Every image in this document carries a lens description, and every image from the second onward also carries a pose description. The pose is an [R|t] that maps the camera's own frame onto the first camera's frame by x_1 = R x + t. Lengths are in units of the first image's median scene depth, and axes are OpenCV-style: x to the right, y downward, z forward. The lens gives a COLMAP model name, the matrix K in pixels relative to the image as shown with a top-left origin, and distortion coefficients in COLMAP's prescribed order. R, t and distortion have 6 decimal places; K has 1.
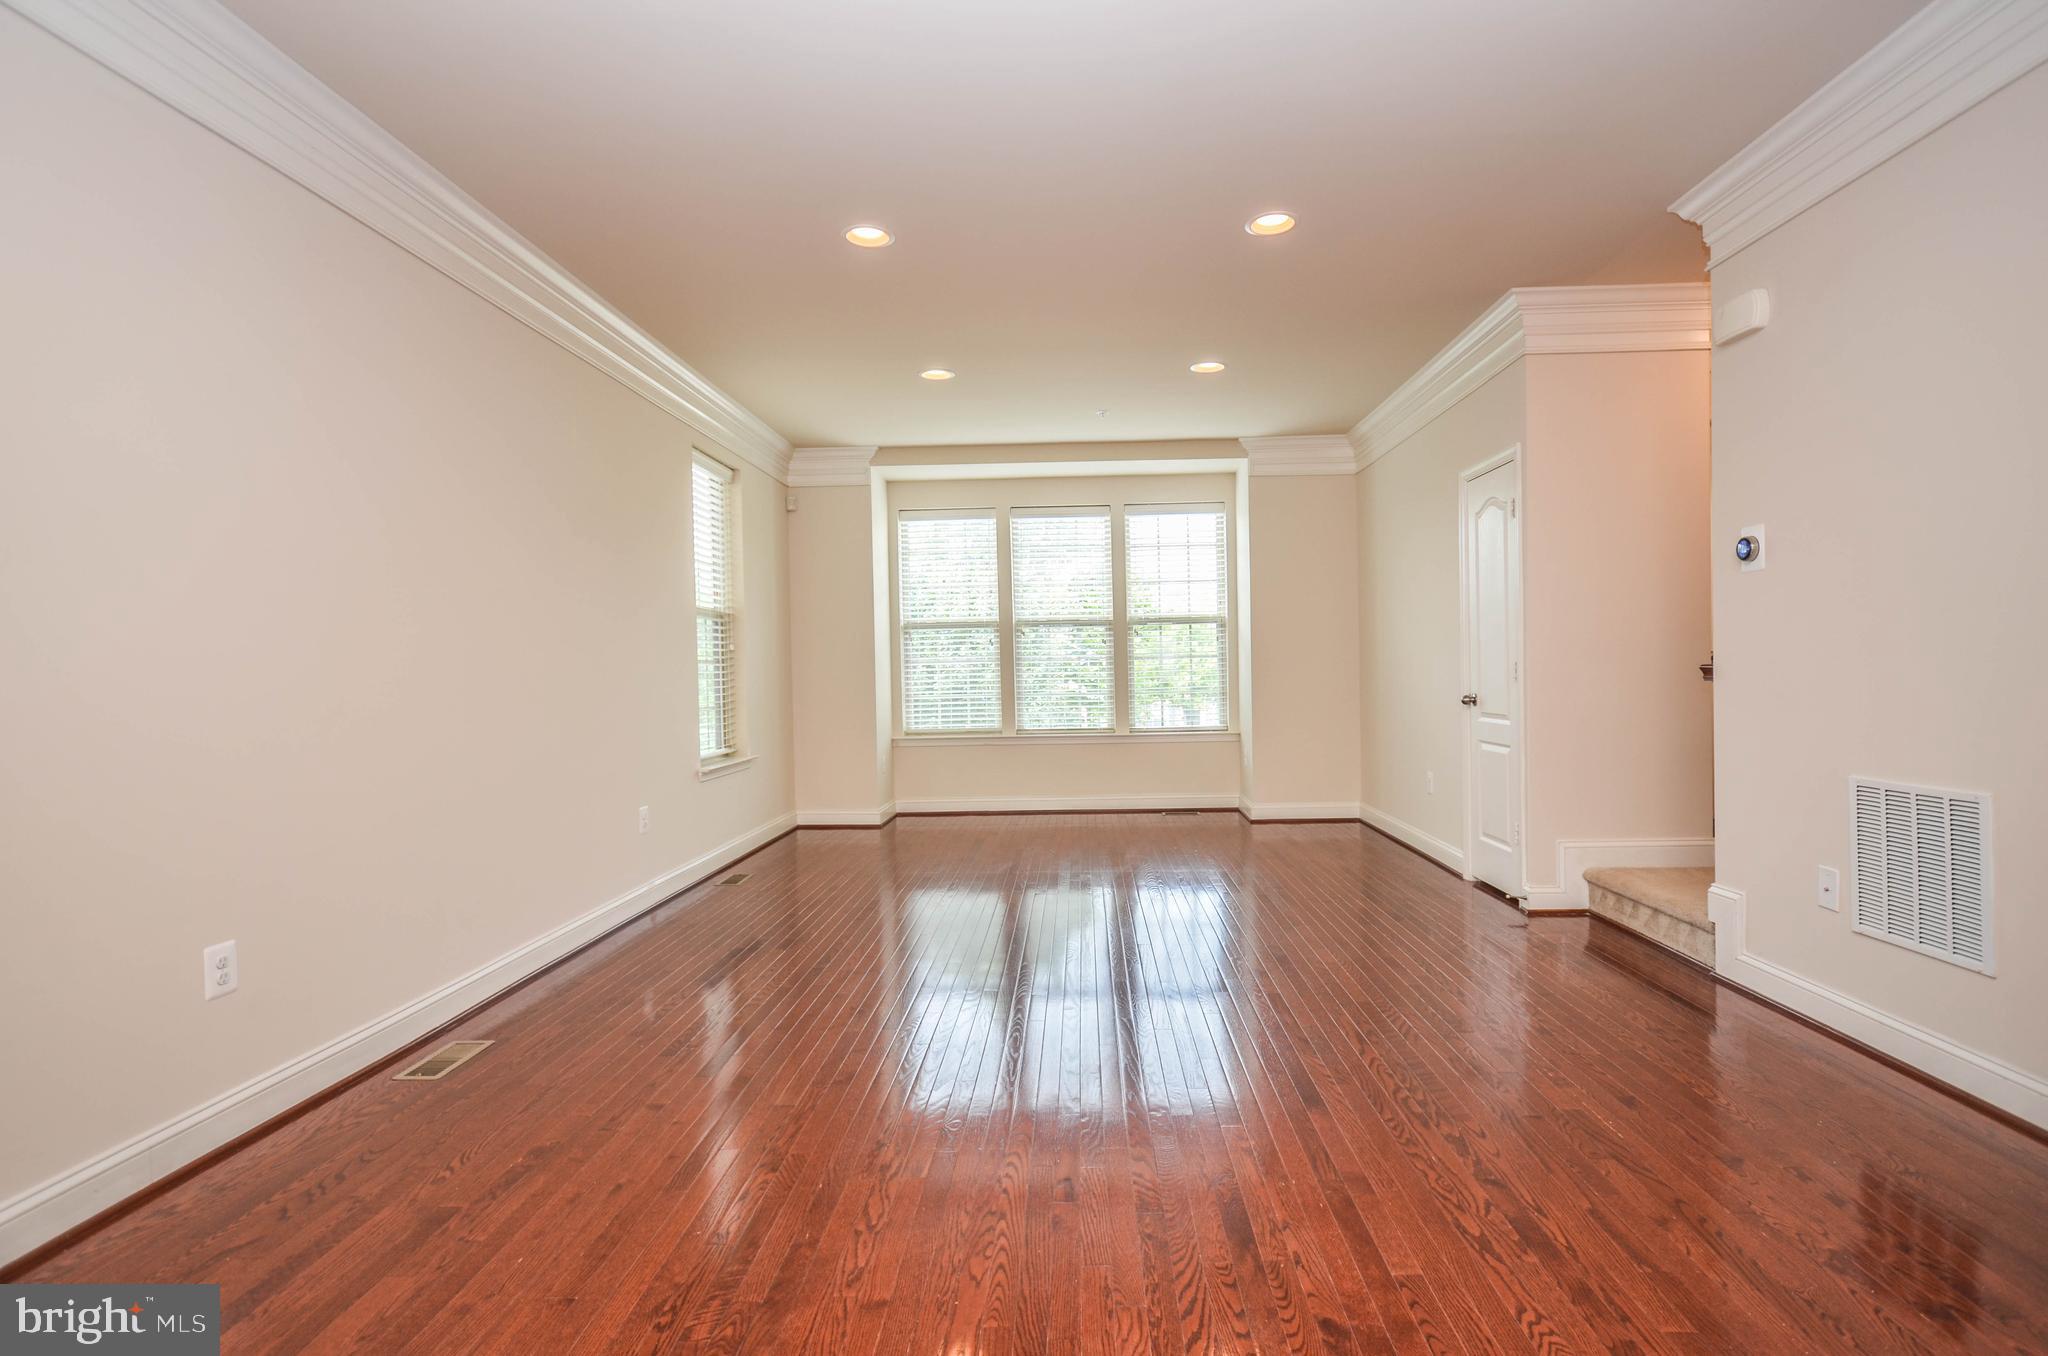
lens RADIAL K [[999.4, 0, 1050.7], [0, 999.4, 692.1], [0, 0, 1]] dist [0.008818, -0.002303]
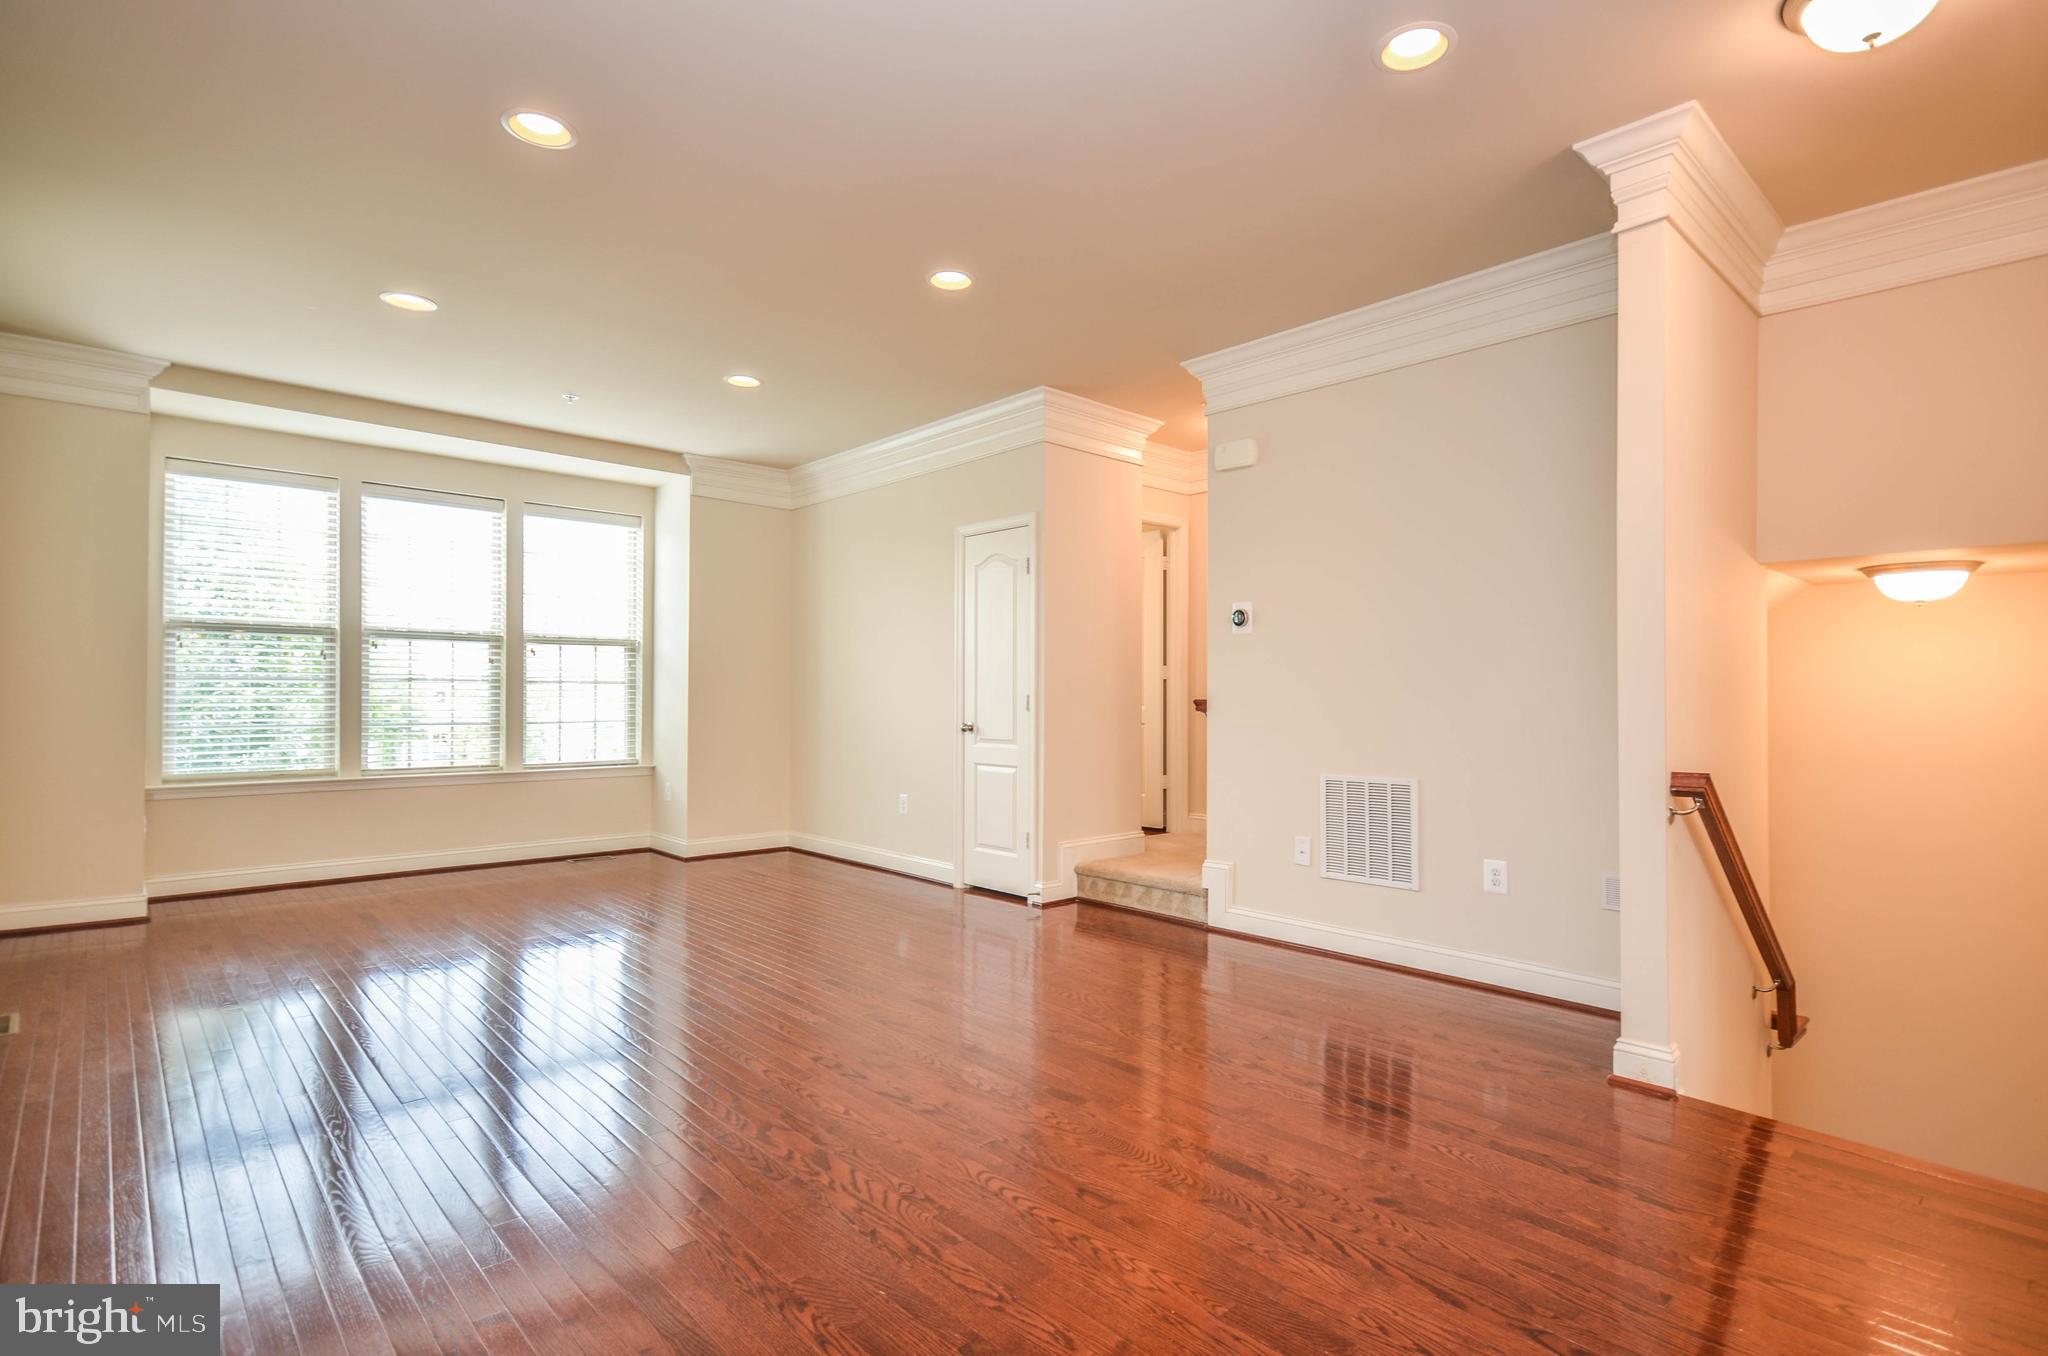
lens RADIAL K [[999.4, 0, 1050.1], [0, 999.4, 697.7], [0, 0, 1]] dist [0.008818, -0.002303]
pose [[0.708406, 0.021517, 0.705477, -0.226783], [-0.000477, 0.999550, -0.030007, 0.005270], [-0.705805, 0.020920, 0.708097, 0.089091]]
